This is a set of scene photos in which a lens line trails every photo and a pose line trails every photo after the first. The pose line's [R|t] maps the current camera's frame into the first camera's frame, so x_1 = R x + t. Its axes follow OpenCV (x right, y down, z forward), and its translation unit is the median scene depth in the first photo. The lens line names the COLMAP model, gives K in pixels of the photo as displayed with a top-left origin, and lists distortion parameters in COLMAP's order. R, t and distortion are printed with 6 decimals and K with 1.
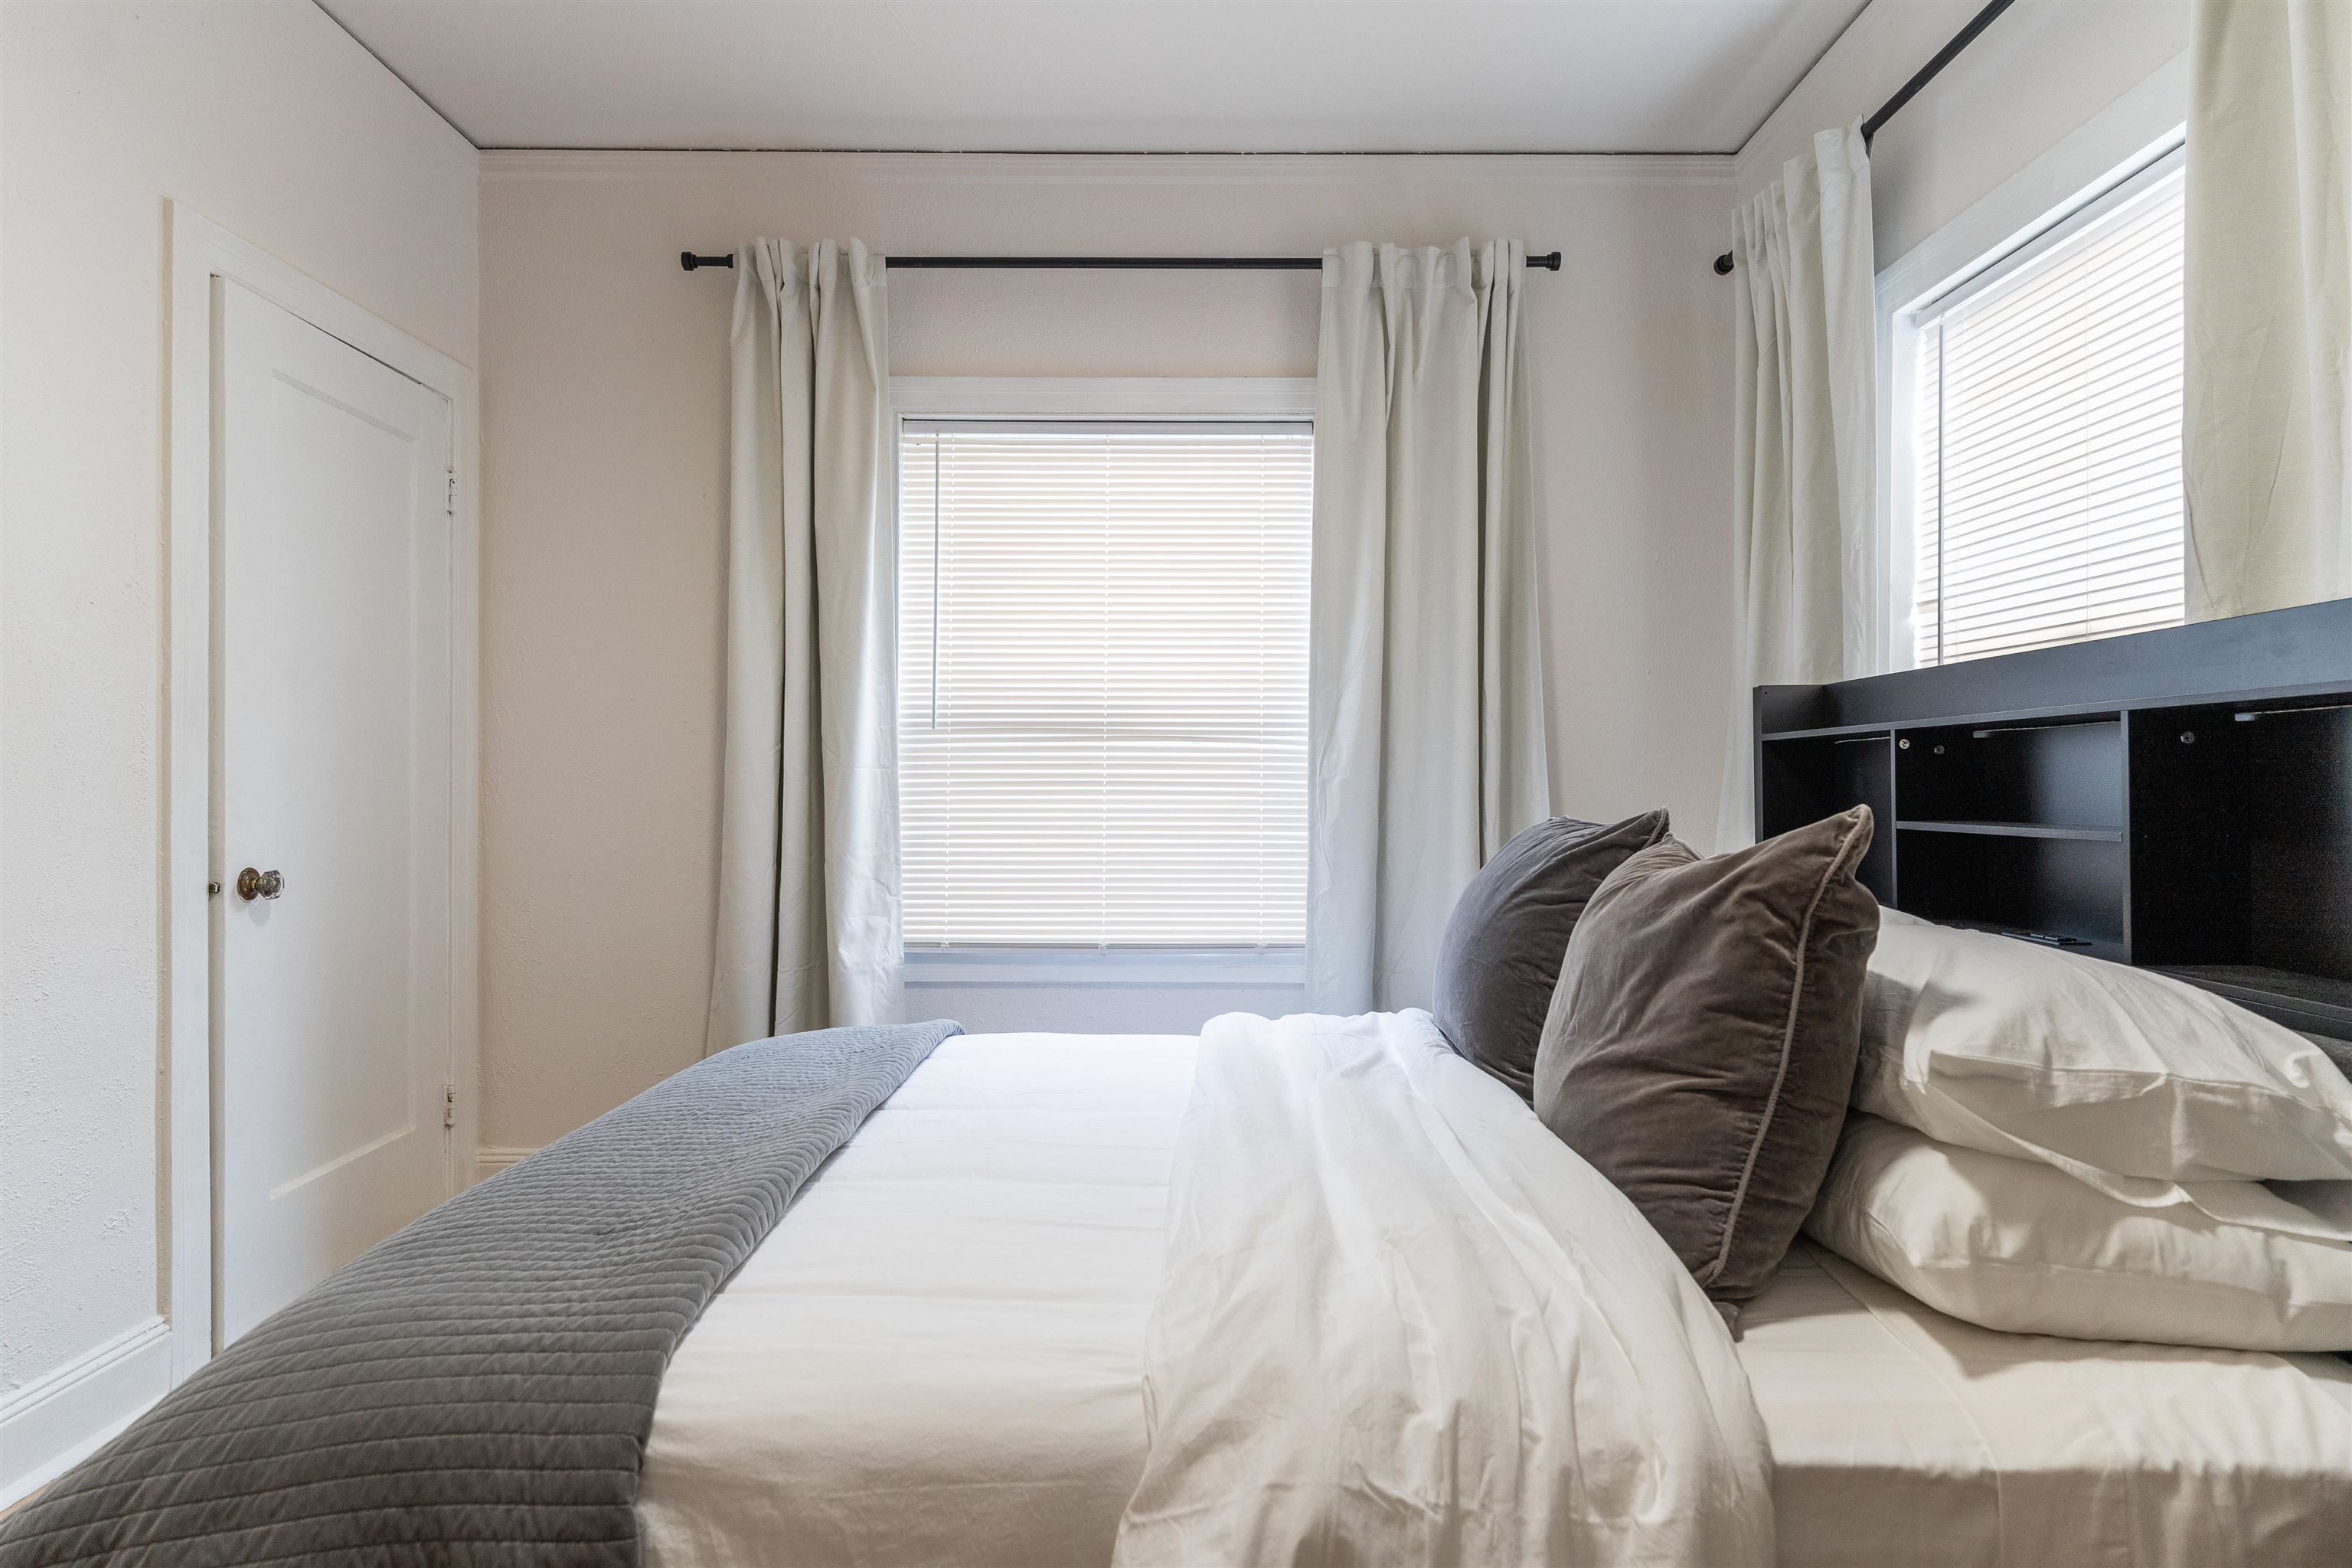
lens RADIAL K [[1248.1, 0, 1175.3], [0, 1248.1, 774.9], [0, 0, 1]] dist [0.002450, 0.000935]
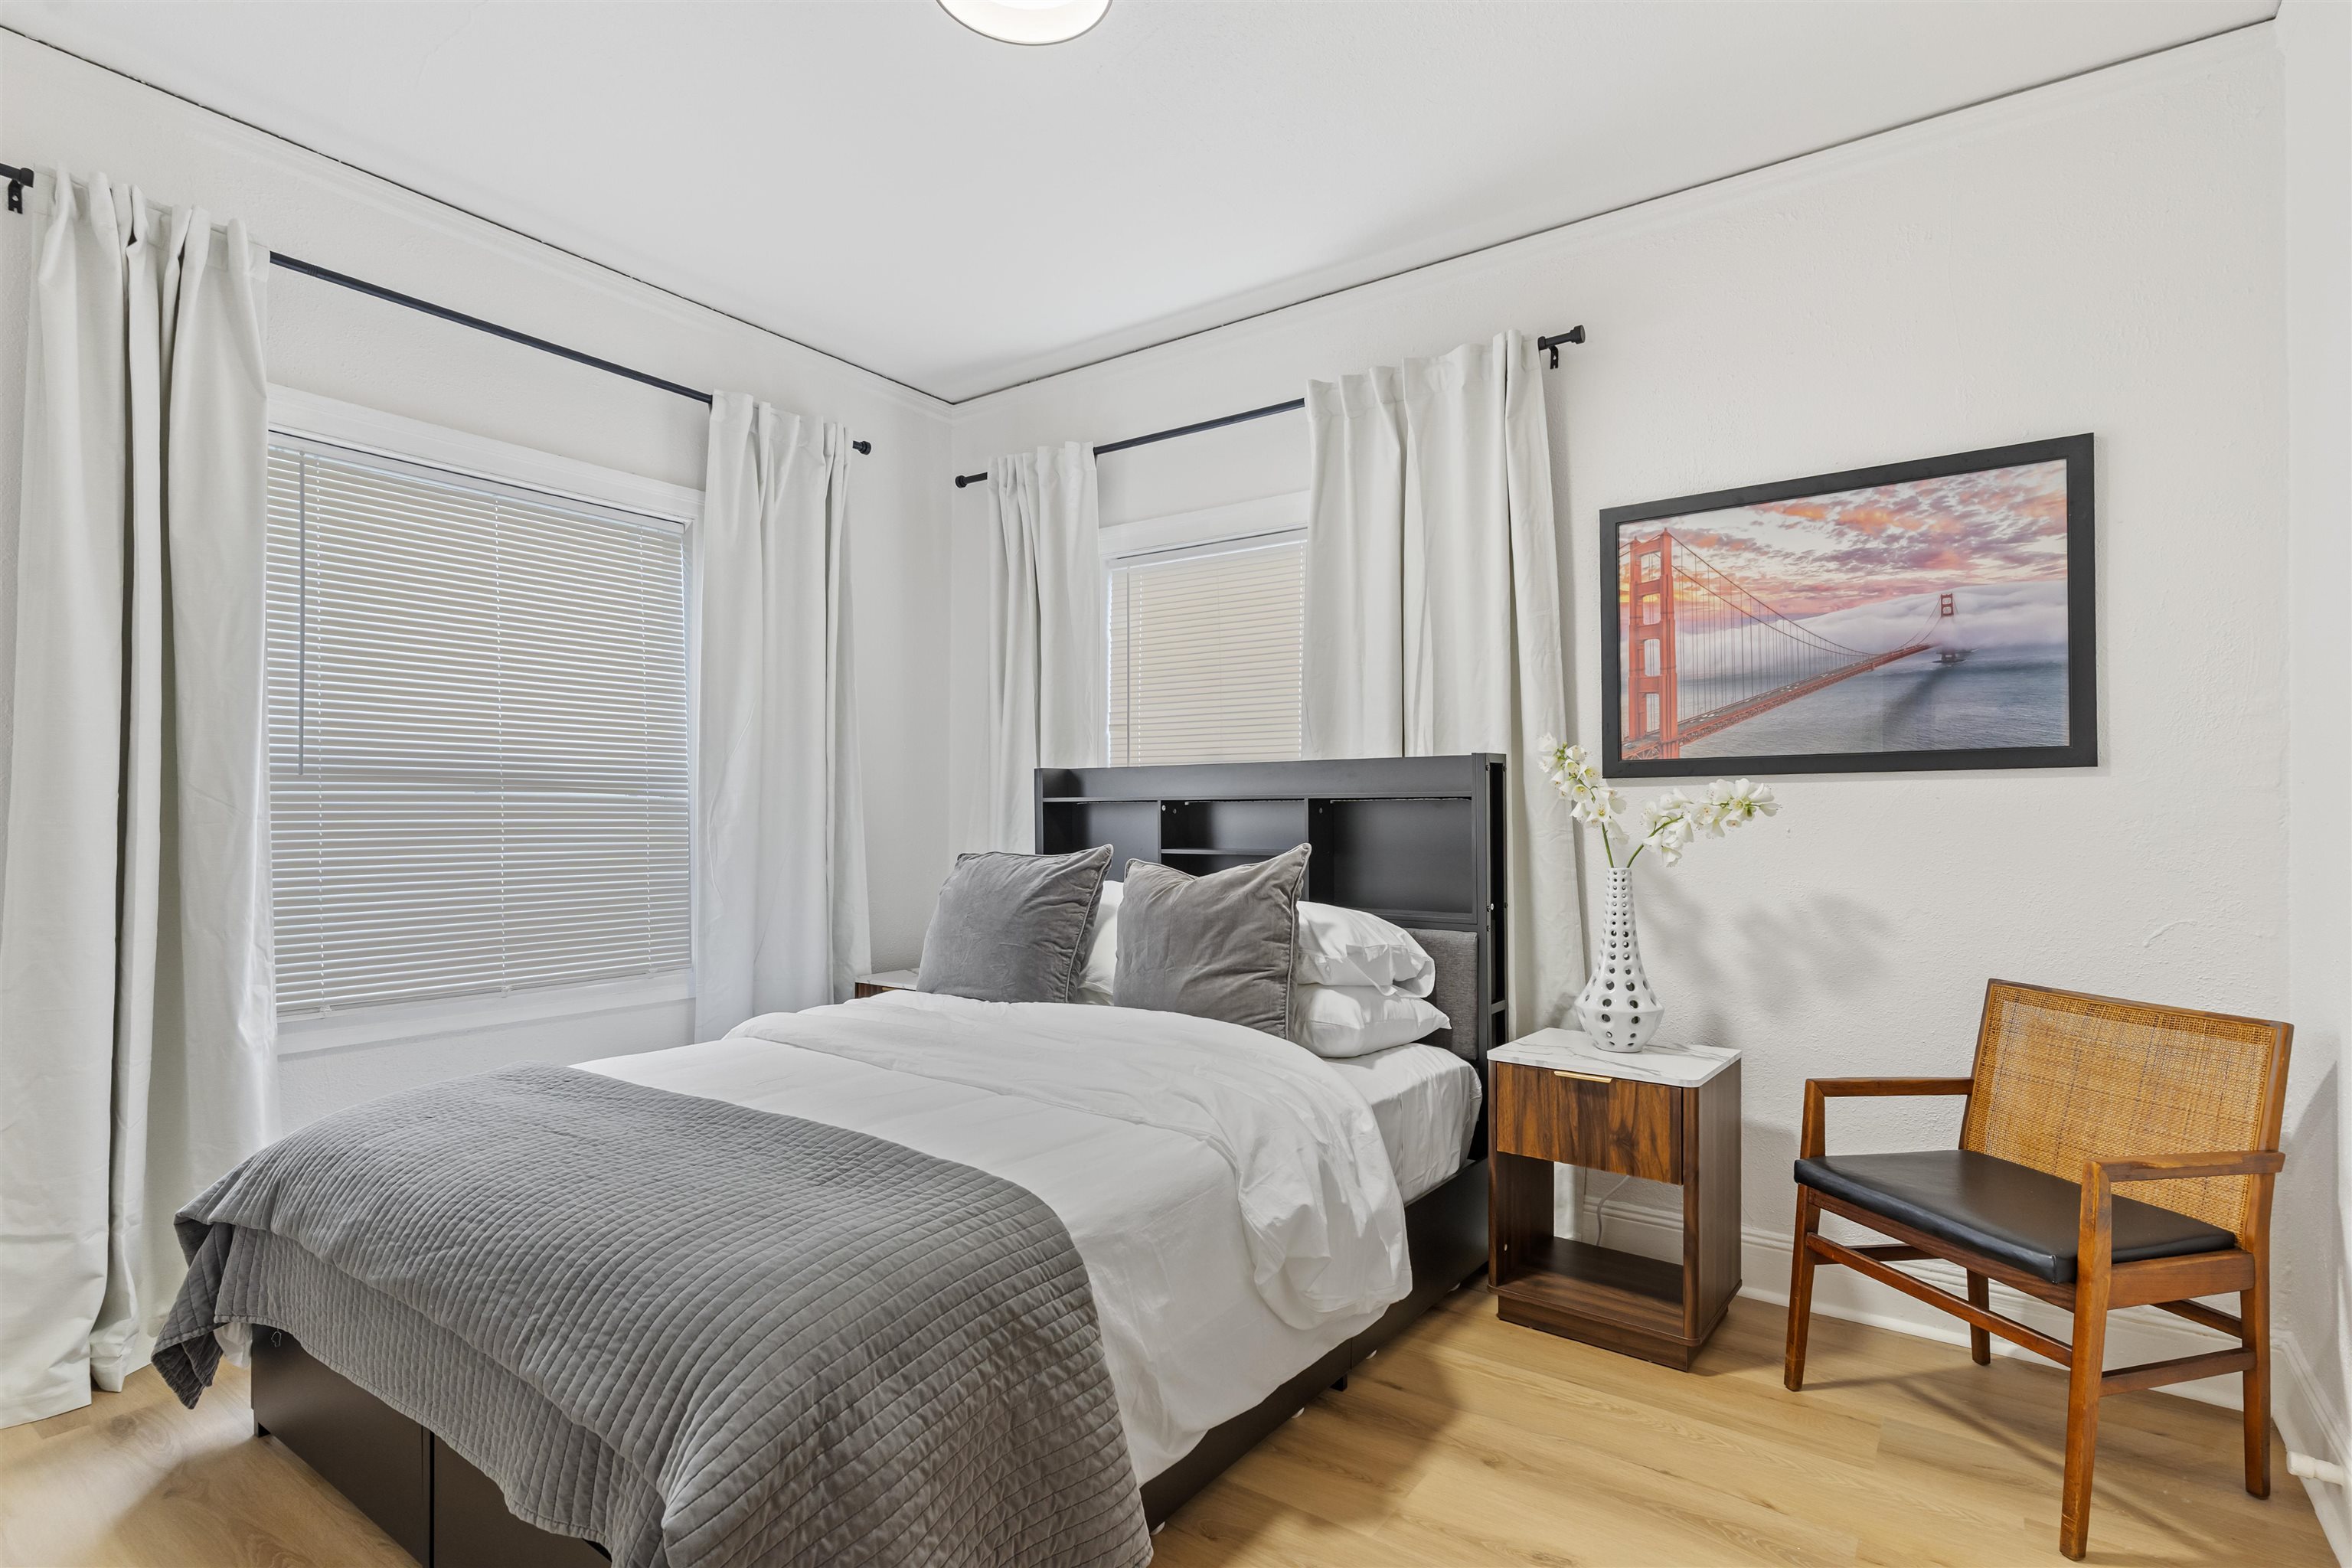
lens RADIAL K [[1118.5, 0, 1179.9], [0, 1118.5, 803.4], [0, 0, 1]] dist [0.000812, 0.001053]
pose [[0.592802, 0.008753, 0.805301, -0.597723], [-0.003907, 0.999960, -0.007993, -0.014795], [-0.805339, 0.001592, 0.592813, -0.008866]]
